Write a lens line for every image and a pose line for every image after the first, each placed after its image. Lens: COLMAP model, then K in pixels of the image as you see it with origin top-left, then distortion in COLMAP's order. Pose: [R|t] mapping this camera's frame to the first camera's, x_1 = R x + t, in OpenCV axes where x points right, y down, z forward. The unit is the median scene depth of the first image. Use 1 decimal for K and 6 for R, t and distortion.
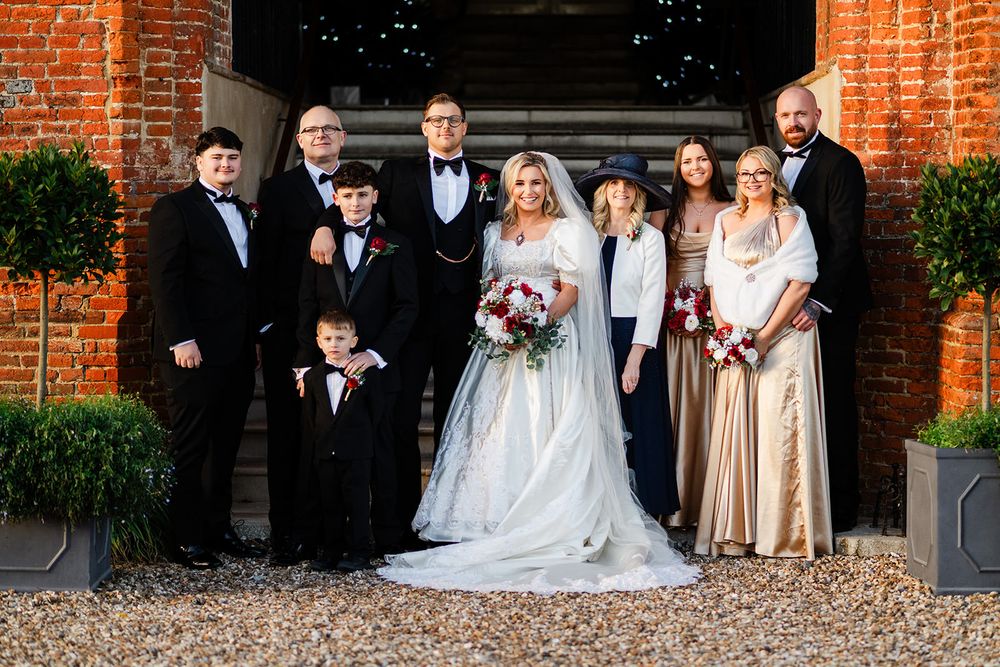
lens RADIAL K [[2351.5, 0, 517.9], [0, 2351.5, 281.4], [0, 0, 1]] dist [0.012481, 0.000000]
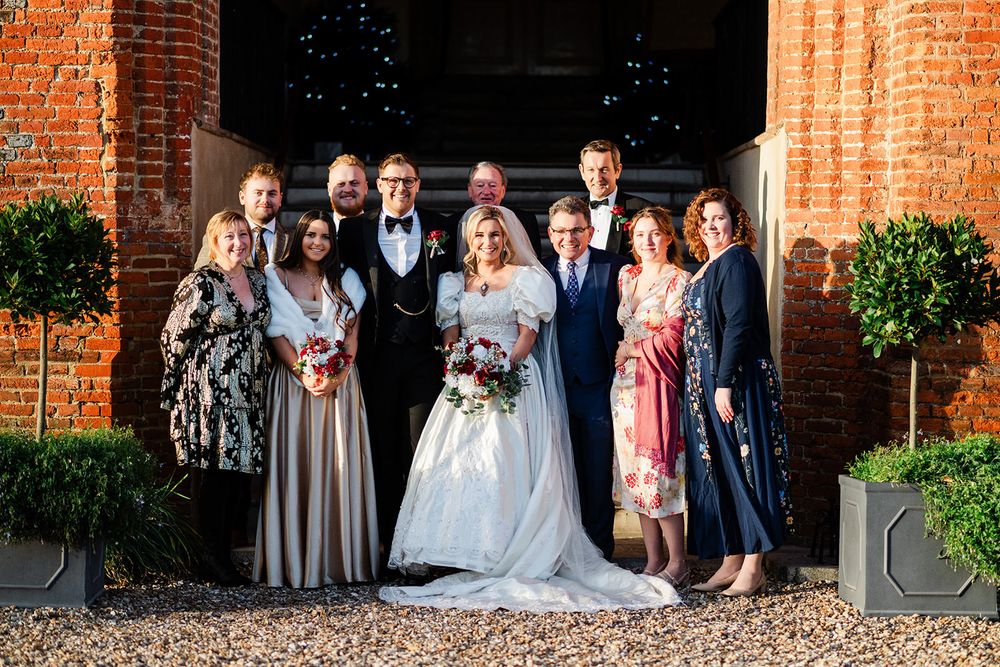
lens RADIAL K [[2351.5, 0, 524.1], [0, 2351.5, 376.8], [0, 0, 1]] dist [0.012481, 0.000000]
pose [[0.999931, 0.008374, 0.008254, 0.009424], [-0.008513, 0.999820, 0.016945, 0.004386], [-0.008110, -0.017014, 0.999822, -0.074607]]
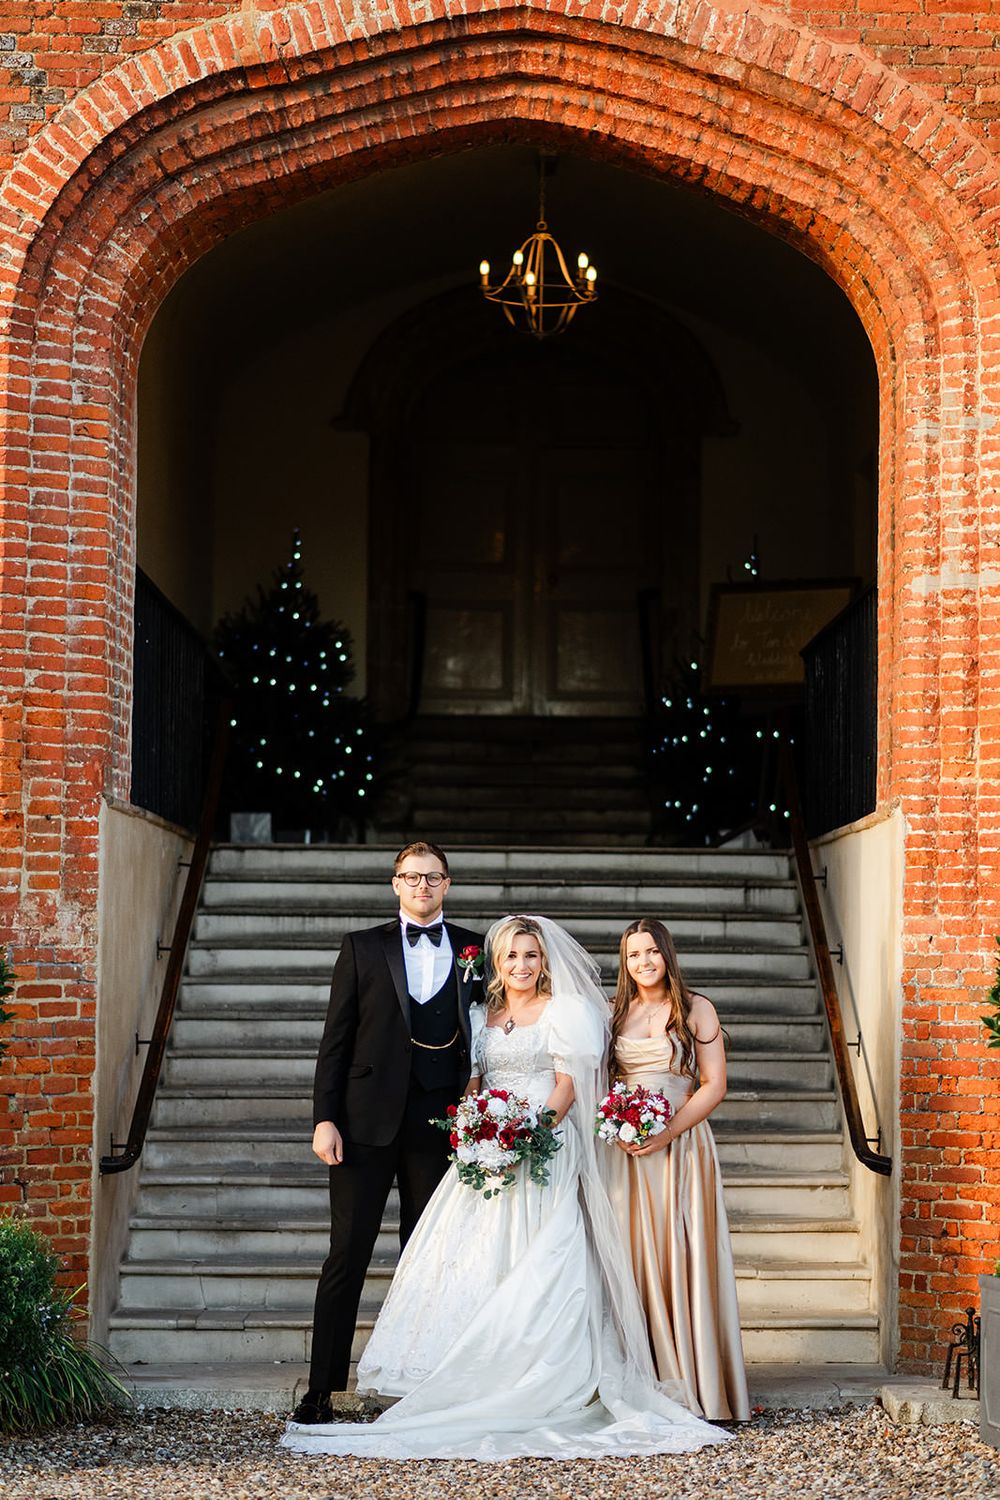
lens RADIAL K [[3779.4, 0, 784.0], [0, 3779.4, 624.6], [0, 0, 1]] dist [0.011320, 0.000000]
pose [[0.996233, 0.014655, 0.085465, -0.015385], [-0.003882, 0.992164, -0.124881, 0.007361], [-0.086626, 0.124079, 0.988484, -0.285005]]
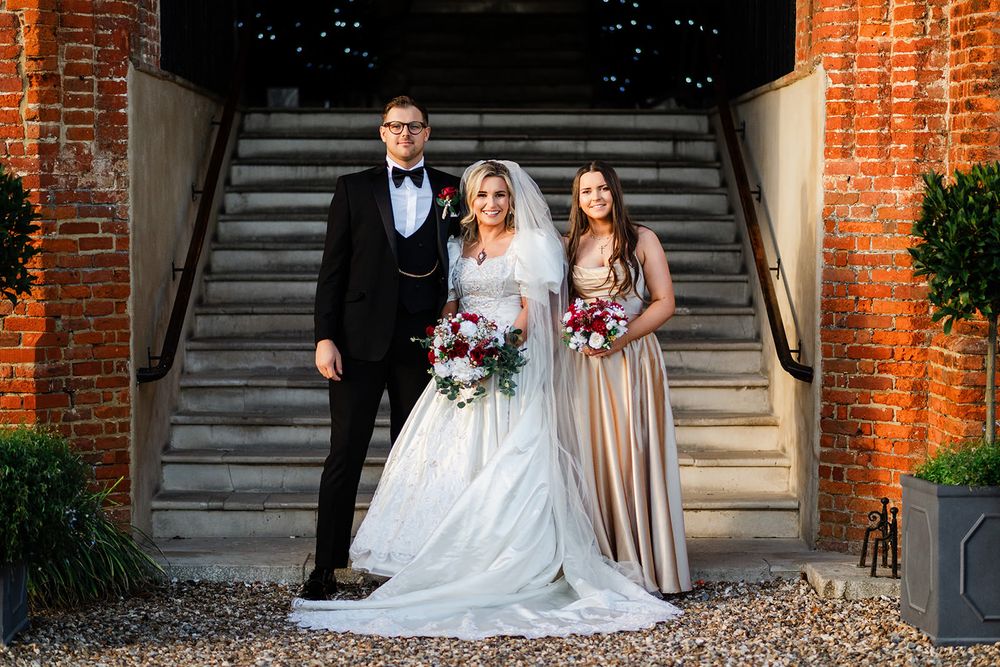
lens RADIAL K [[2351.5, 0, 515.7], [0, 2351.5, 340.2], [0, 0, 1]] dist [0.012481, 0.000000]
pose [[0.999653, 0.000035, 0.026333, -0.008081], [-0.000629, 0.999746, 0.022537, -0.005189], [-0.026325, -0.022545, 0.999399, 0.085355]]
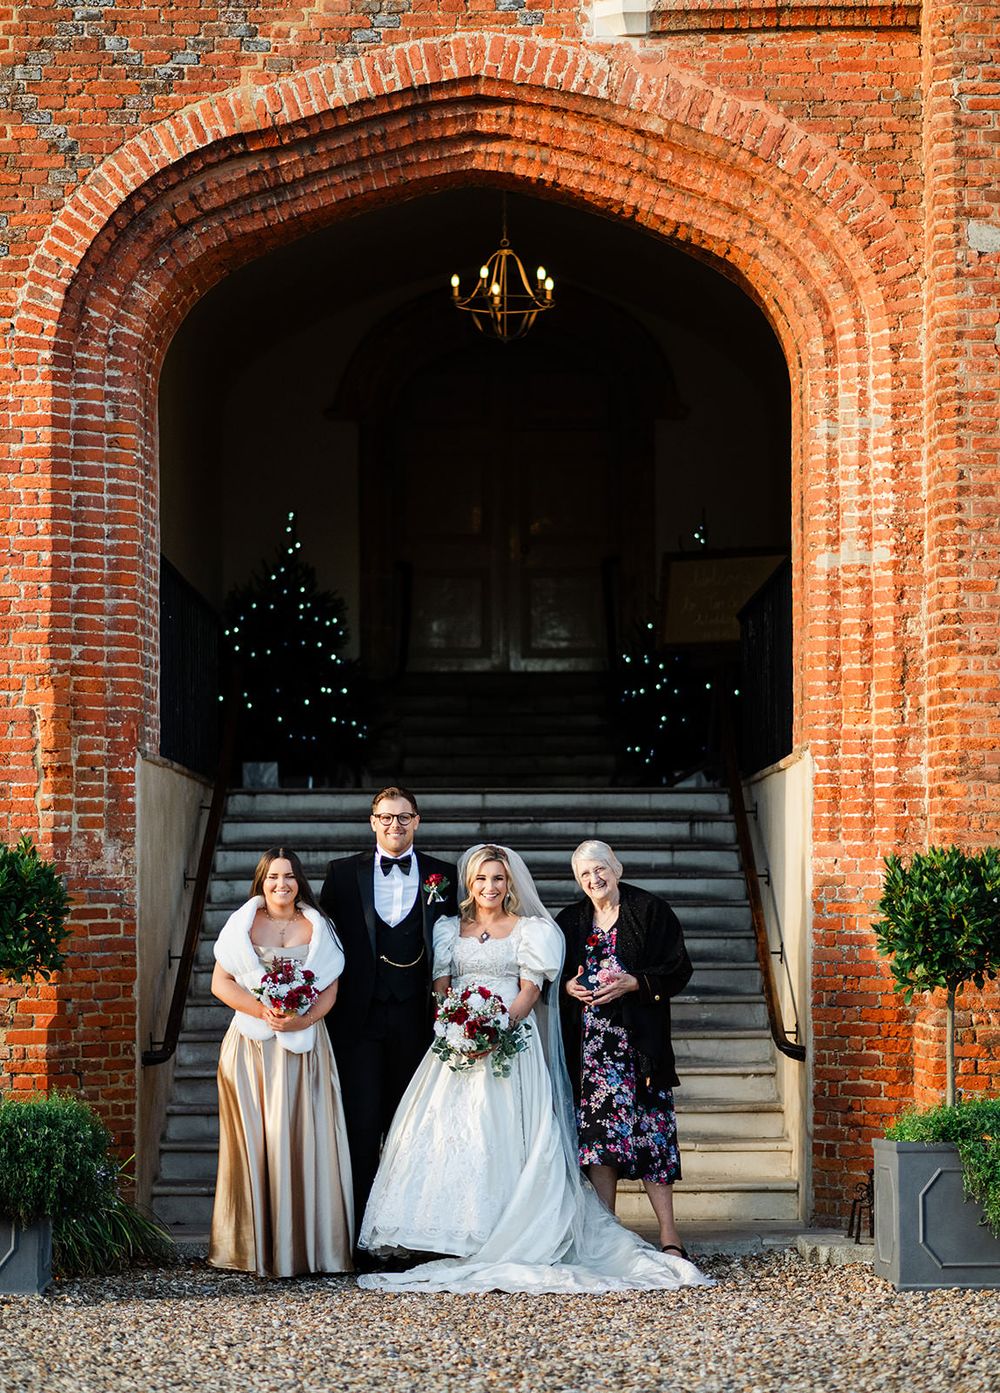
lens RADIAL K [[3807.8, 0, 598.4], [0, 3807.8, 703.6], [0, 0, 1]] dist [0.038846, 0.000000]
pose [[0.999348, -0.002972, 0.035970, -0.004232], [0.006158, 0.996030, -0.088800, 0.025210], [-0.035564, 0.088964, 0.995400, -0.534596]]
